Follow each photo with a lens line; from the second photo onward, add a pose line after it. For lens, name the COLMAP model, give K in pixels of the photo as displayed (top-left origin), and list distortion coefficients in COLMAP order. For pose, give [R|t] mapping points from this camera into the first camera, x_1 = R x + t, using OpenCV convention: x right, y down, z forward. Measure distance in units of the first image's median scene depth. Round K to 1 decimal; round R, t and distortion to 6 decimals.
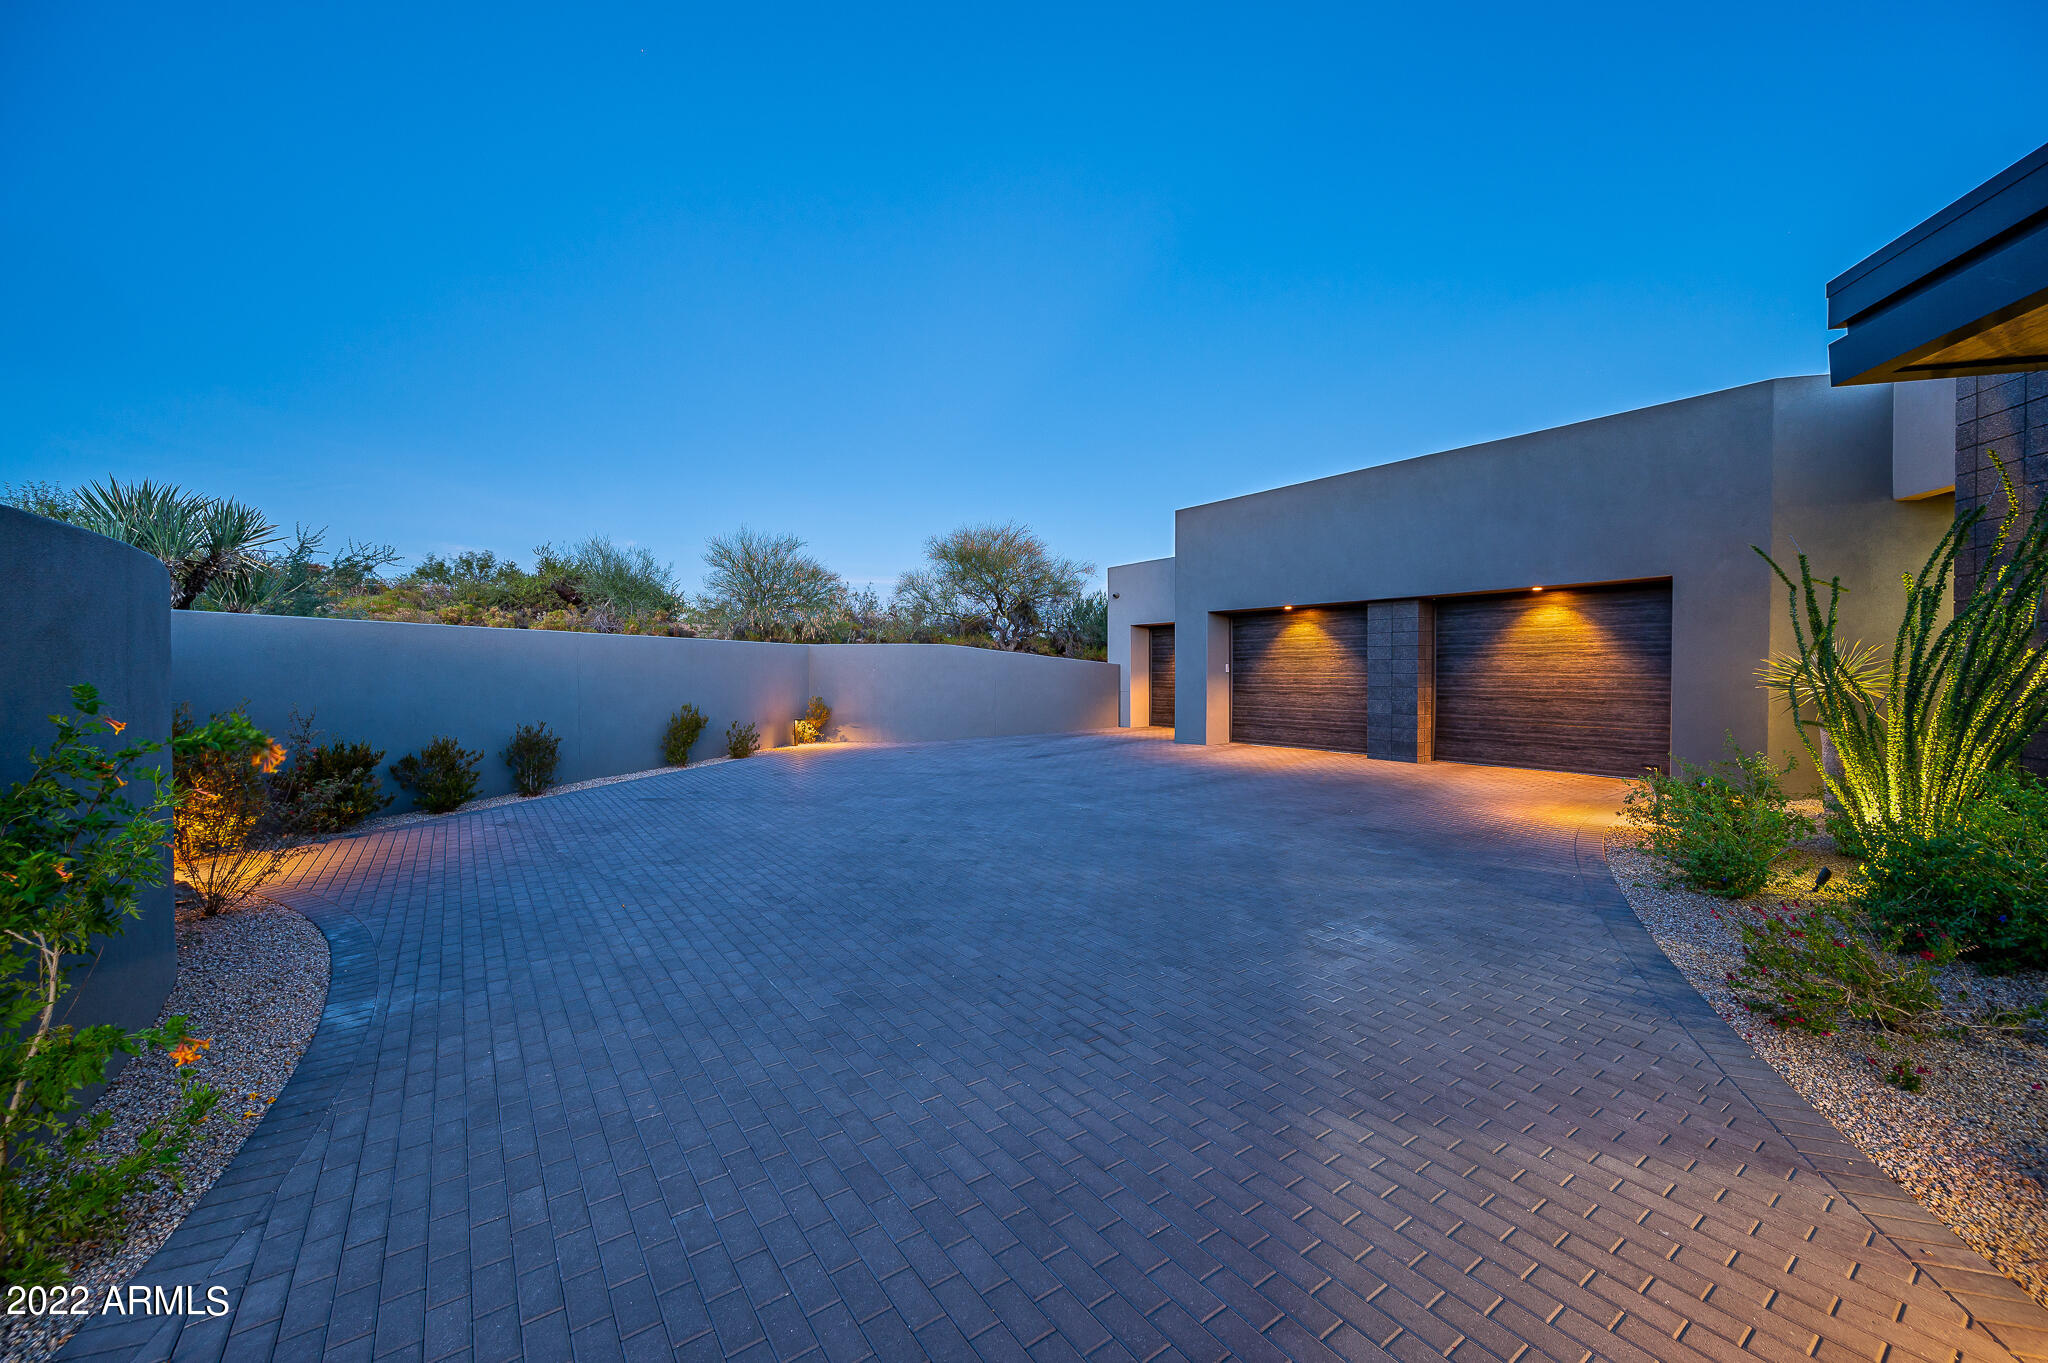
lens RADIAL K [[818.0, 0, 1019.2], [0, 818.0, 677.6], [0, 0, 1]] dist [0.002506, 0.000086]
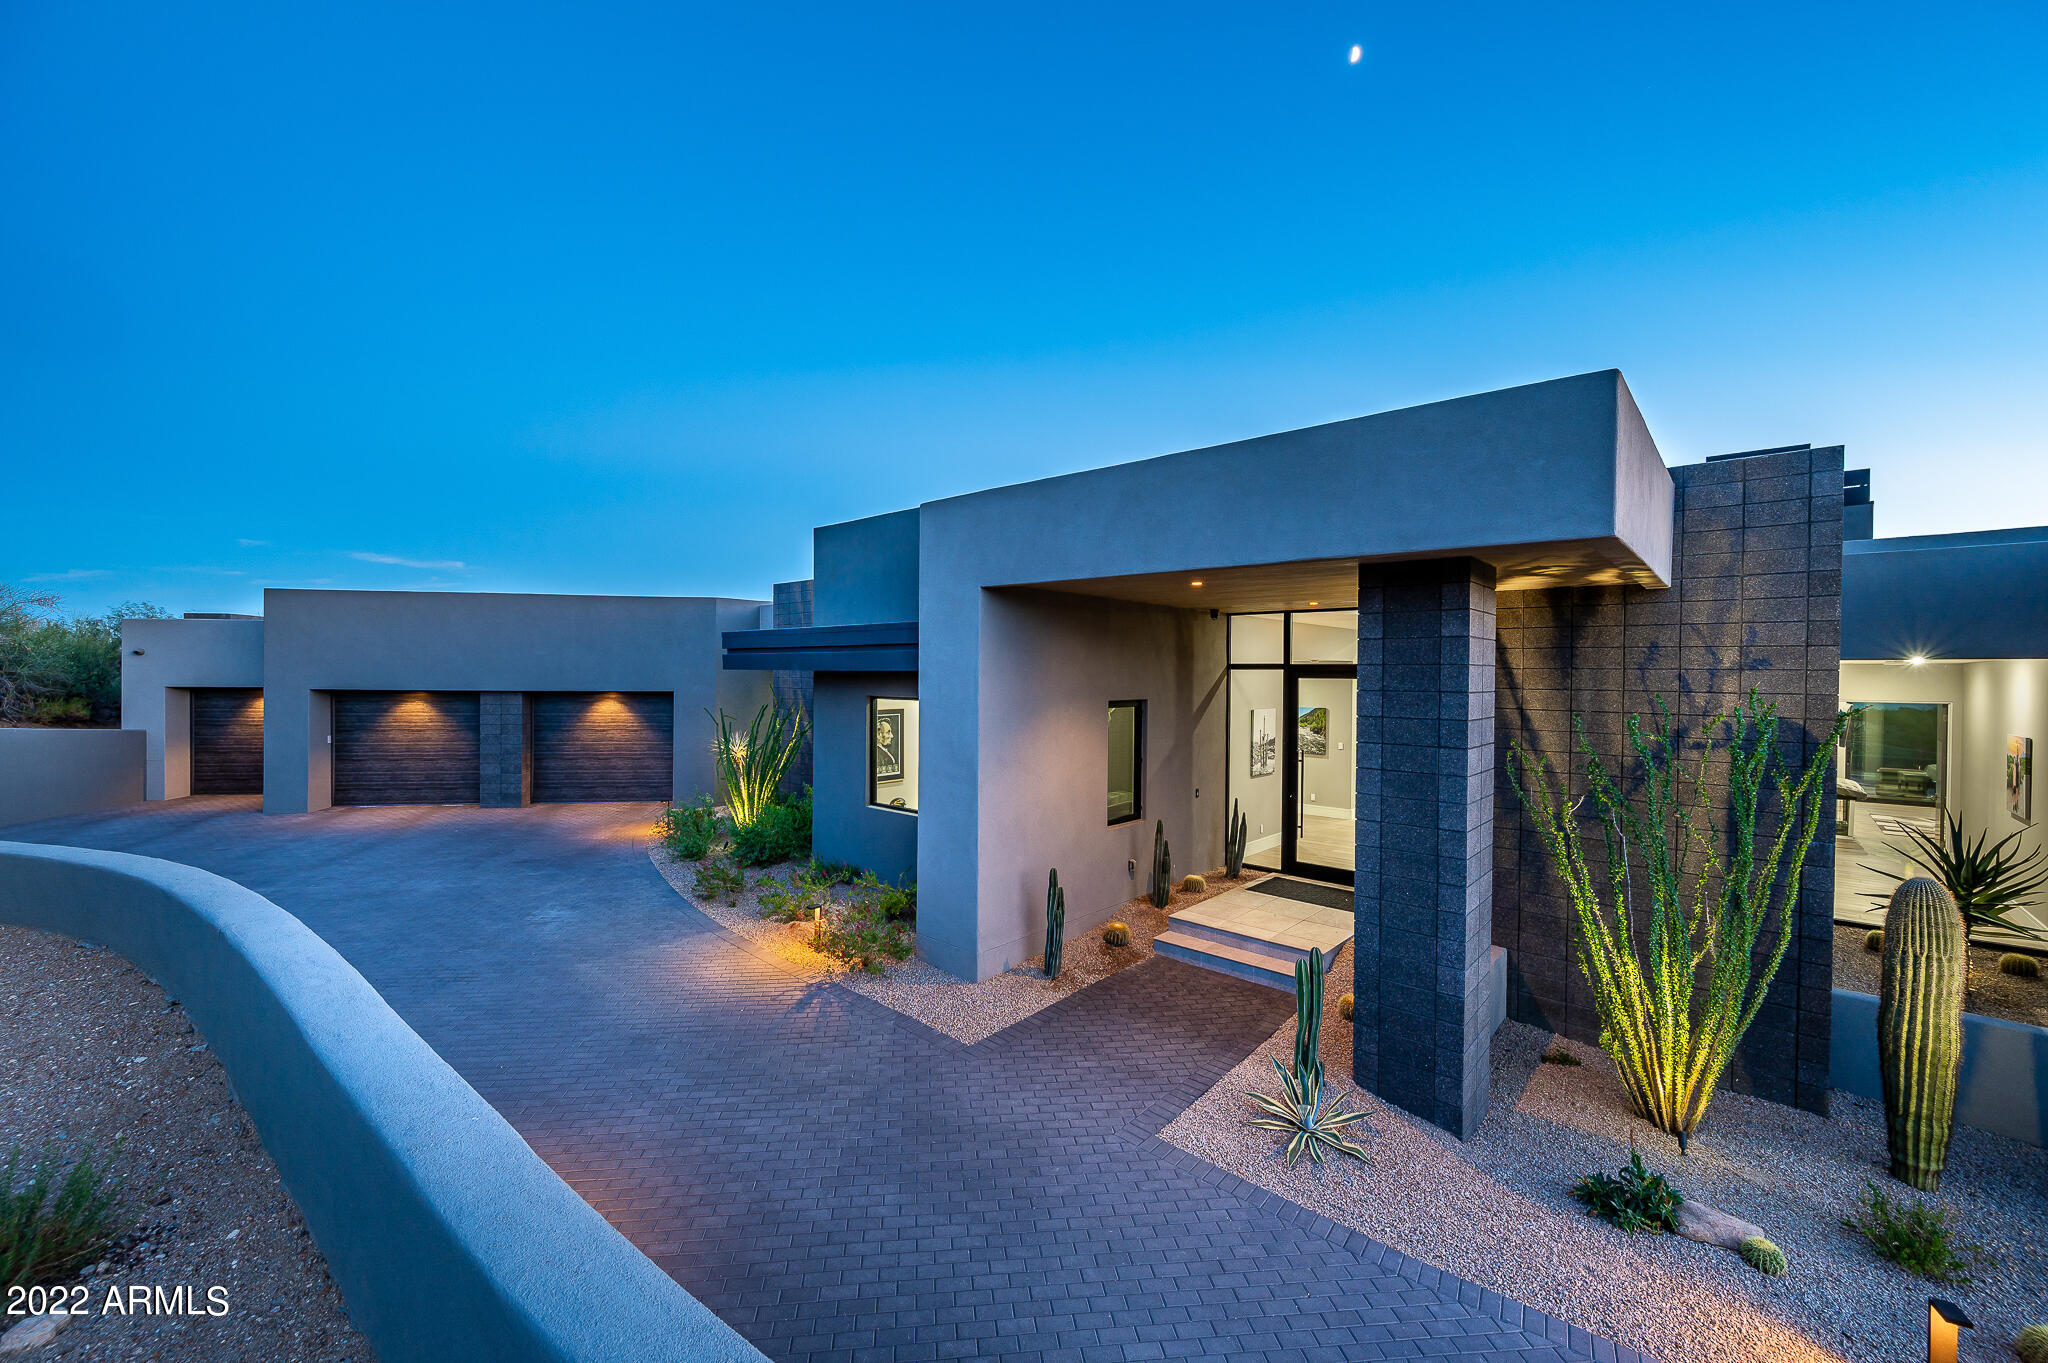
lens RADIAL K [[818.0, 0, 1020.9], [0, 818.0, 682.2], [0, 0, 1]] dist [0.002506, 0.000086]
pose [[0.474606, -0.009553, 0.880147, -0.365996], [0.005293, 0.999954, 0.007998, -0.124457], [-0.880183, 0.000863, 0.474635, -0.456024]]
